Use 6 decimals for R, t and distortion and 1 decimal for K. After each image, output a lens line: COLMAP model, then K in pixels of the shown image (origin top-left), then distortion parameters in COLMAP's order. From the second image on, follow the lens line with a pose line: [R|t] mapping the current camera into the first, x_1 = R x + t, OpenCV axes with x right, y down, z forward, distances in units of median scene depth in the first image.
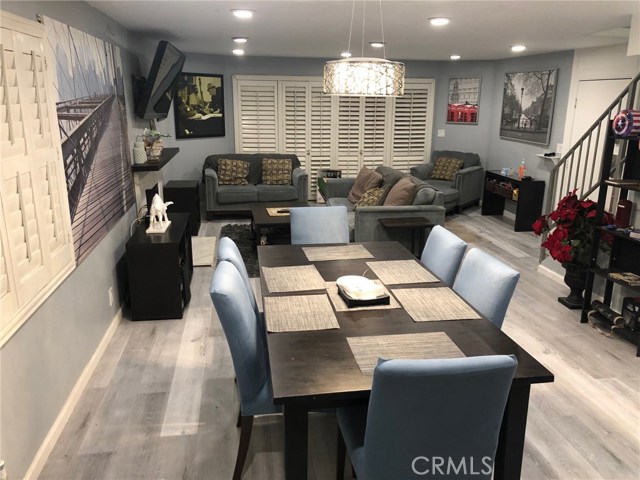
lens RADIAL K [[521.2, 0, 320.0], [0, 521.2, 240.0], [0, 0, 1]] dist [0.013774, -0.005427]
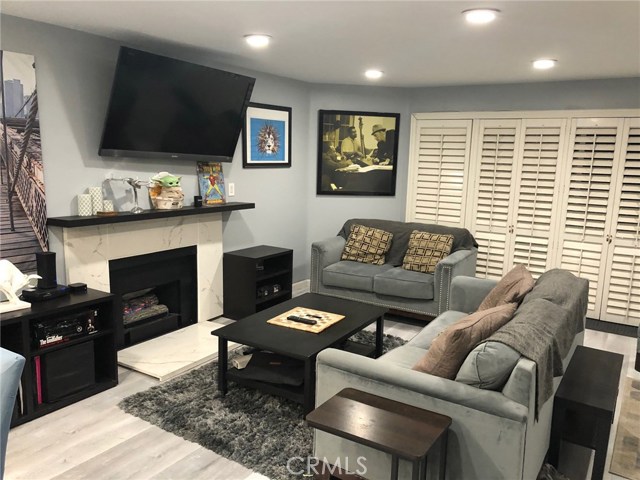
lens RADIAL K [[521.2, 0, 320.0], [0, 521.2, 240.0], [0, 0, 1]] dist [0.013774, -0.005427]
pose [[0.748348, 0.111773, -0.653821, 0.237456], [-0.192337, 0.979917, -0.052625, -0.084646], [0.634808, 0.165136, 0.754817, 0.415500]]
